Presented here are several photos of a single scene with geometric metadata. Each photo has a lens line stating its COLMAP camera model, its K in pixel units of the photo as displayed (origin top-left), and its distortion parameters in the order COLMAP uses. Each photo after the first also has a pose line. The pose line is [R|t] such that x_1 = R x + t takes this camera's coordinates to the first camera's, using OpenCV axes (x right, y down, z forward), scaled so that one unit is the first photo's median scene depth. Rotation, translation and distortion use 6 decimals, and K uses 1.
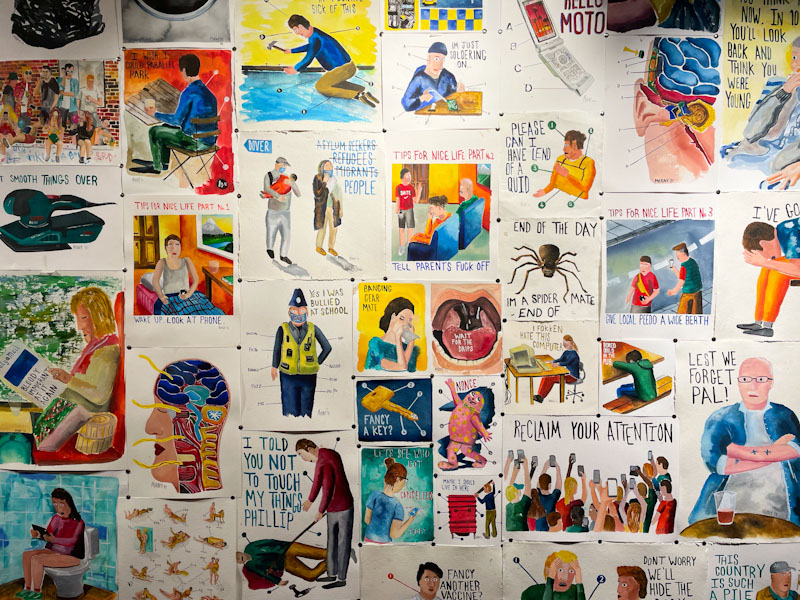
lens RADIAL K [[613.2, 0, 397.8], [0, 613.2, 301.1], [0, 0, 1]] dist [0.065700, -0.080237]
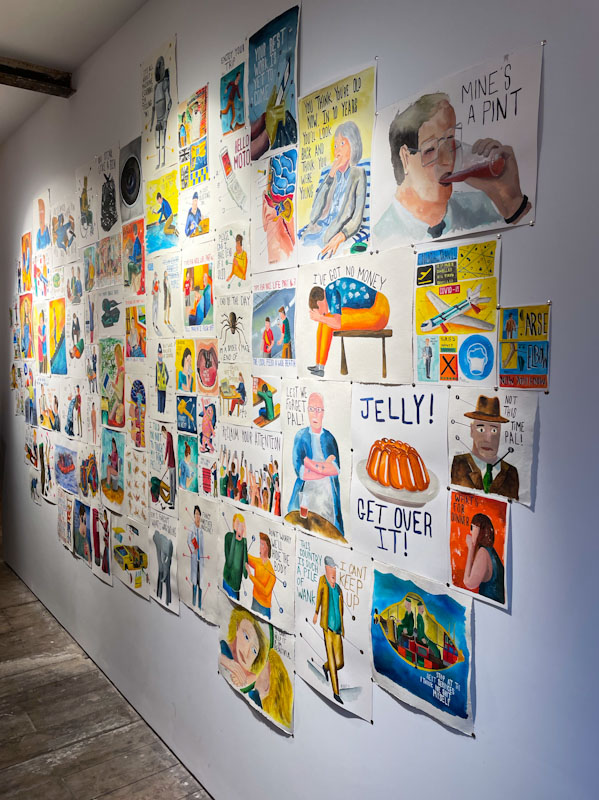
lens RADIAL K [[613.2, 0, 300.7], [0, 613.2, 398.8], [0, 0, 1]] dist [0.065700, -0.080237]
pose [[0.624594, 0.057859, -0.778803, 1.536045], [-0.024952, 0.998221, 0.054148, 0.035285], [0.780551, -0.014388, 0.624927, 0.179414]]
